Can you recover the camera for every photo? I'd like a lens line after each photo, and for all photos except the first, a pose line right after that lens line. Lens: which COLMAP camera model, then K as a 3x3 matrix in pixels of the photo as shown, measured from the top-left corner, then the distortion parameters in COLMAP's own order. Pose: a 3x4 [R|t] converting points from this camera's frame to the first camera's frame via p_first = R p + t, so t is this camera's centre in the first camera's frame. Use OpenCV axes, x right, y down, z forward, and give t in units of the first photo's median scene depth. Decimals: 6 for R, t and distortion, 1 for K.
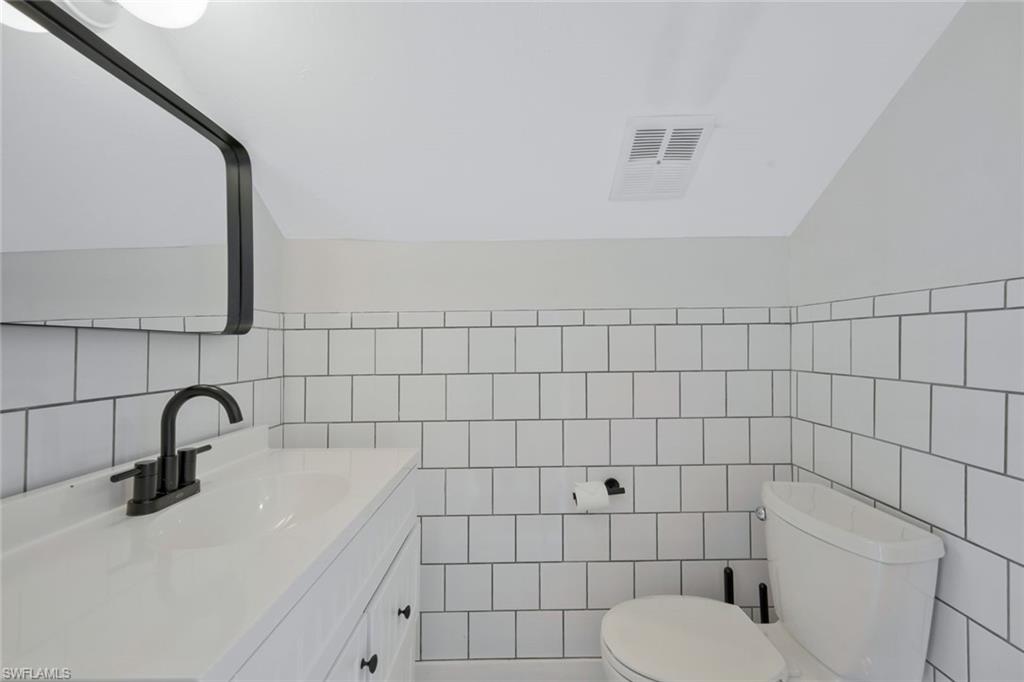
lens RADIAL K [[456.0, 0, 512.7], [0, 456.0, 342.7], [0, 0, 1]] dist [0.011795, -0.001487]
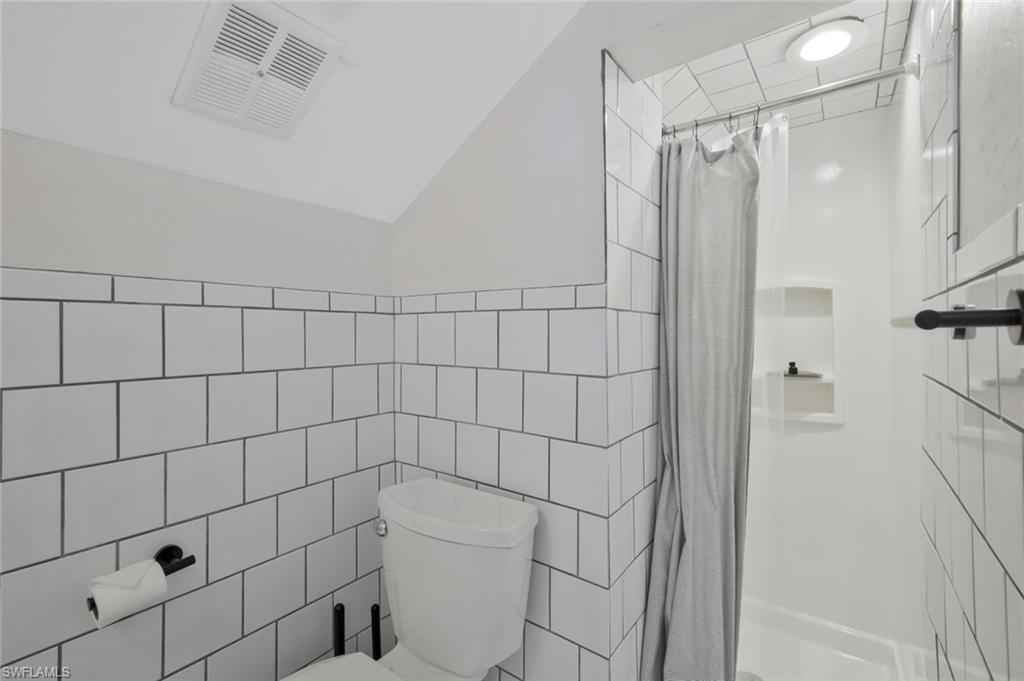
lens RADIAL K [[456.0, 0, 508.1], [0, 456.0, 336.1], [0, 0, 1]] dist [0.011795, -0.001487]
pose [[0.599387, -0.000068, 0.800459, -0.012991], [-0.006555, 0.999966, 0.004993, -0.001963], [-0.800433, -0.008240, 0.599366, 0.257395]]
